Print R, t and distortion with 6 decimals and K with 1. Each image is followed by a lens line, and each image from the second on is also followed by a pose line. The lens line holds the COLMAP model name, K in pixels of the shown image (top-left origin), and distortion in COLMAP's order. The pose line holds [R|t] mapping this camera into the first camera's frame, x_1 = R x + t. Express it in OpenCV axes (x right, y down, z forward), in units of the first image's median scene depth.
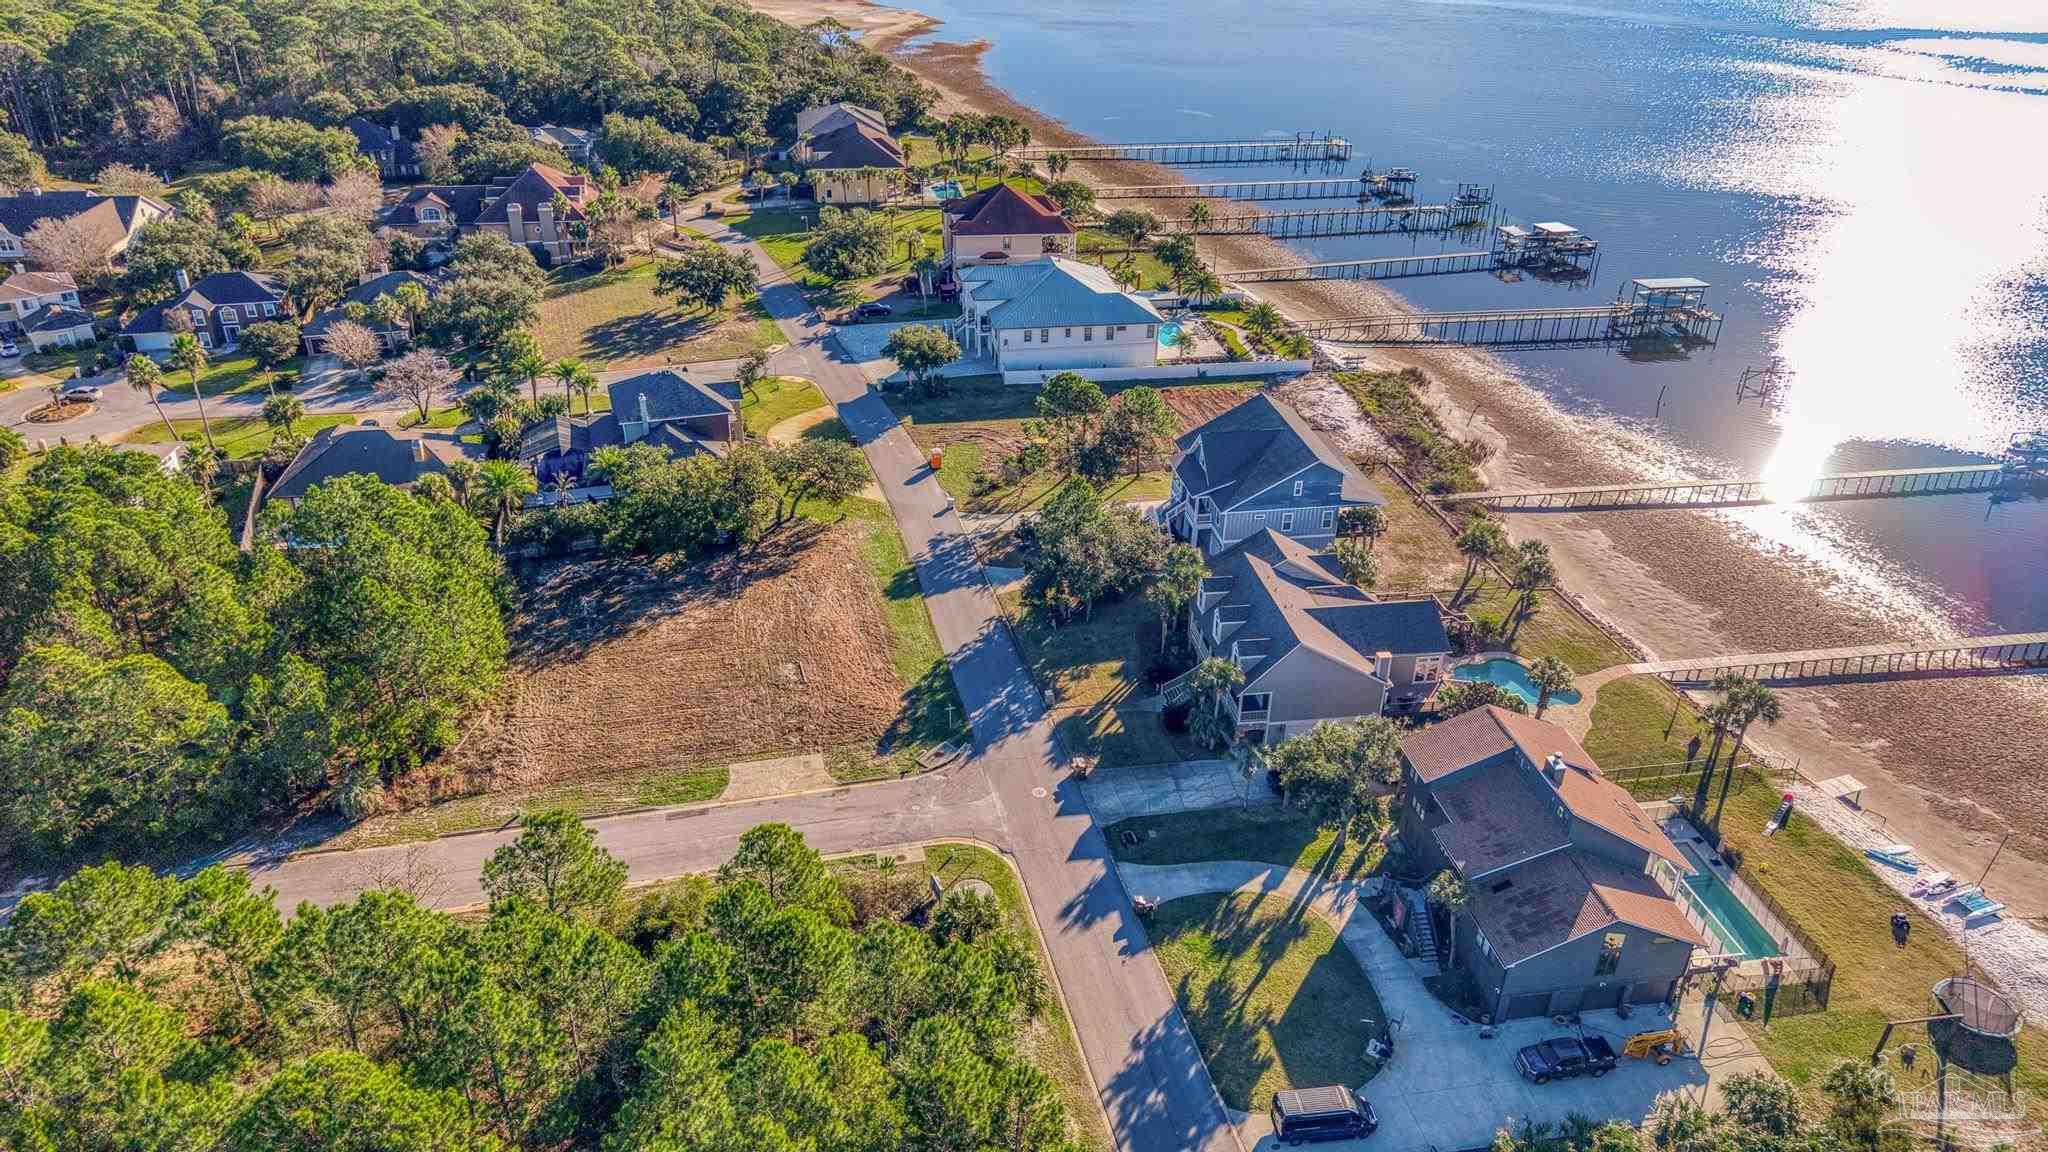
lens RADIAL K [[1376.7, 0, 1022.5], [0, 1376.7, 585.8], [0, 0, 1]] dist [0.047605, -0.054823]
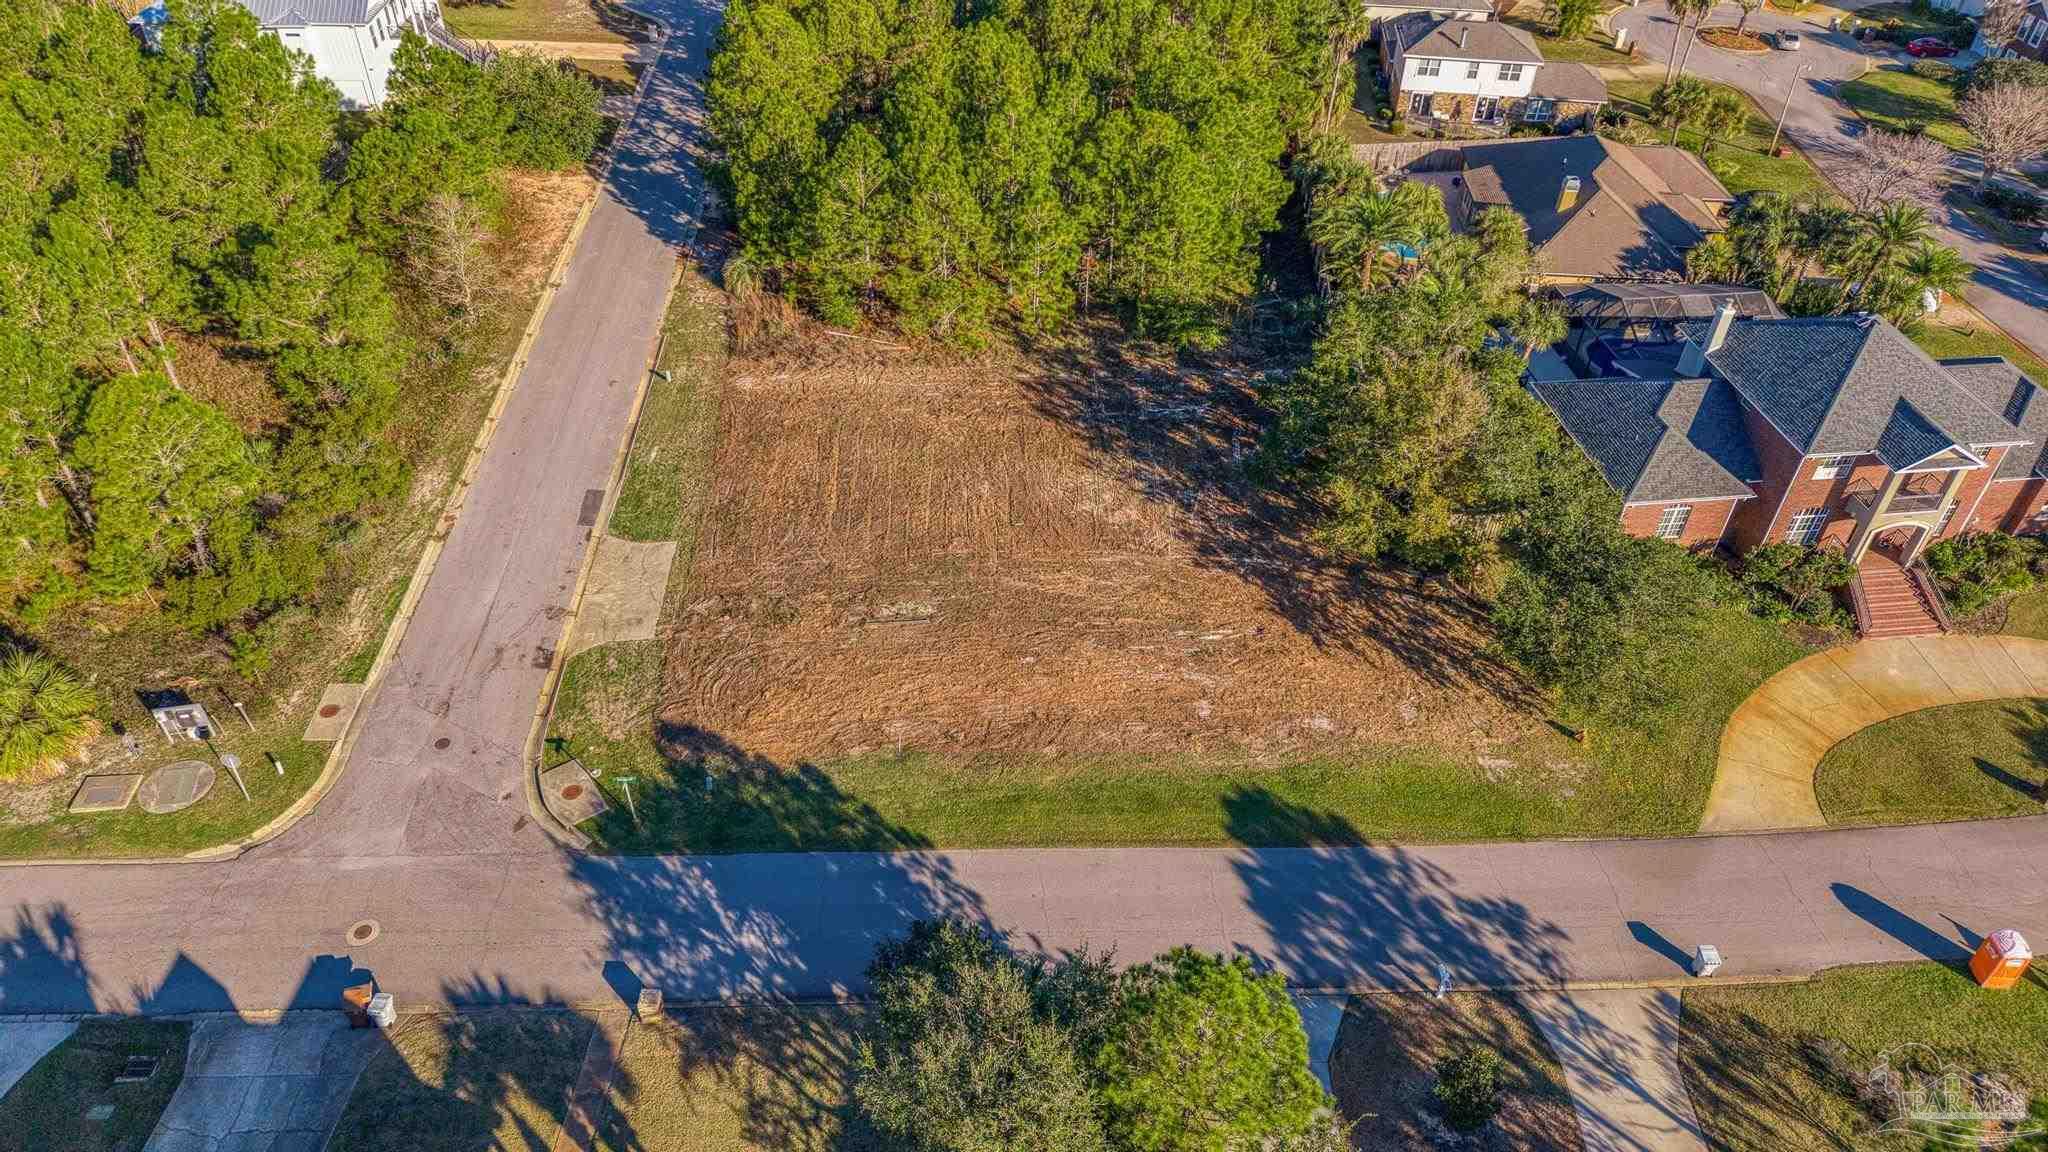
lens RADIAL K [[1361.1, 0, 1024.0], [0, 1361.1, 576.0], [0, 0, 1]] dist [0.010952, 0.000902]
pose [[-0.199962, 0.614843, -0.762879, 0.183580], [-0.502119, 0.604287, 0.618639, -0.244471], [0.841363, 0.506760, 0.187890, 0.738950]]
